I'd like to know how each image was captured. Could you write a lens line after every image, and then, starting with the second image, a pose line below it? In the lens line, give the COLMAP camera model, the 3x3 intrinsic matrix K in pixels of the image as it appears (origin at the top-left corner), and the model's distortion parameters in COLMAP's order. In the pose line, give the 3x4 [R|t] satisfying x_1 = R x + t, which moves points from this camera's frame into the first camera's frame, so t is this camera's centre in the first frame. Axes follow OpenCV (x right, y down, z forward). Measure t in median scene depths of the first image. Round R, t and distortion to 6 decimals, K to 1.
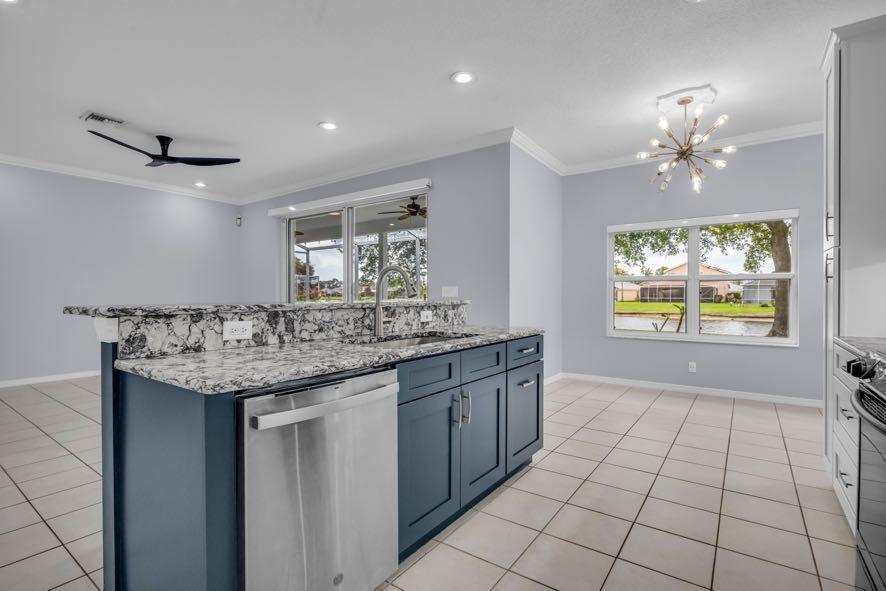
lens RADIAL K [[427.0, 0, 443.0], [0, 427.0, 295.5], [0, 0, 1]] dist [-0.001996, -0.000389]
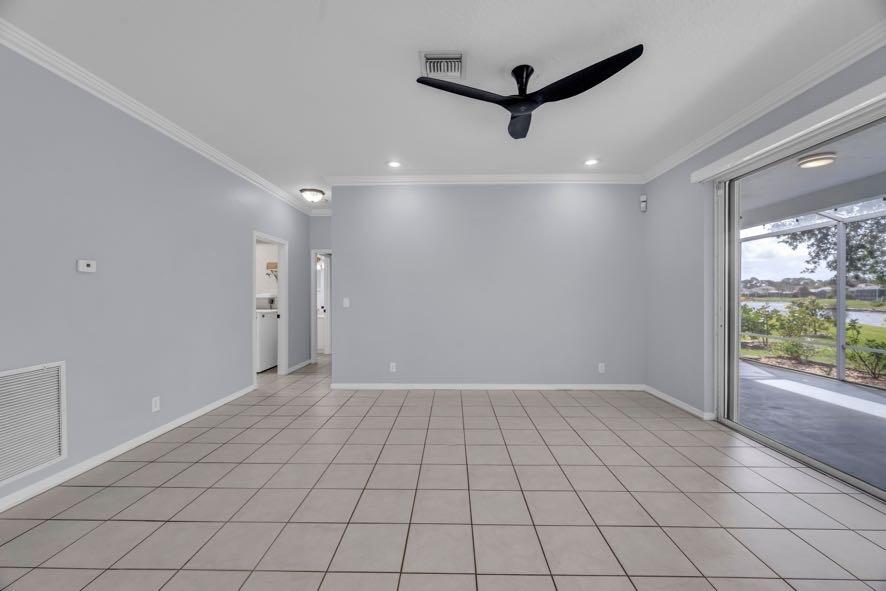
lens RADIAL K [[353.0, 0, 443.3], [0, 353.0, 296.2], [0, 0, 1]] dist [-0.003334, -0.000151]
pose [[0.570508, -0.001752, -0.821290, -0.110028], [0.002724, 0.999996, -0.000242, -0.010450], [0.821288, -0.002099, 0.570510, 0.230342]]
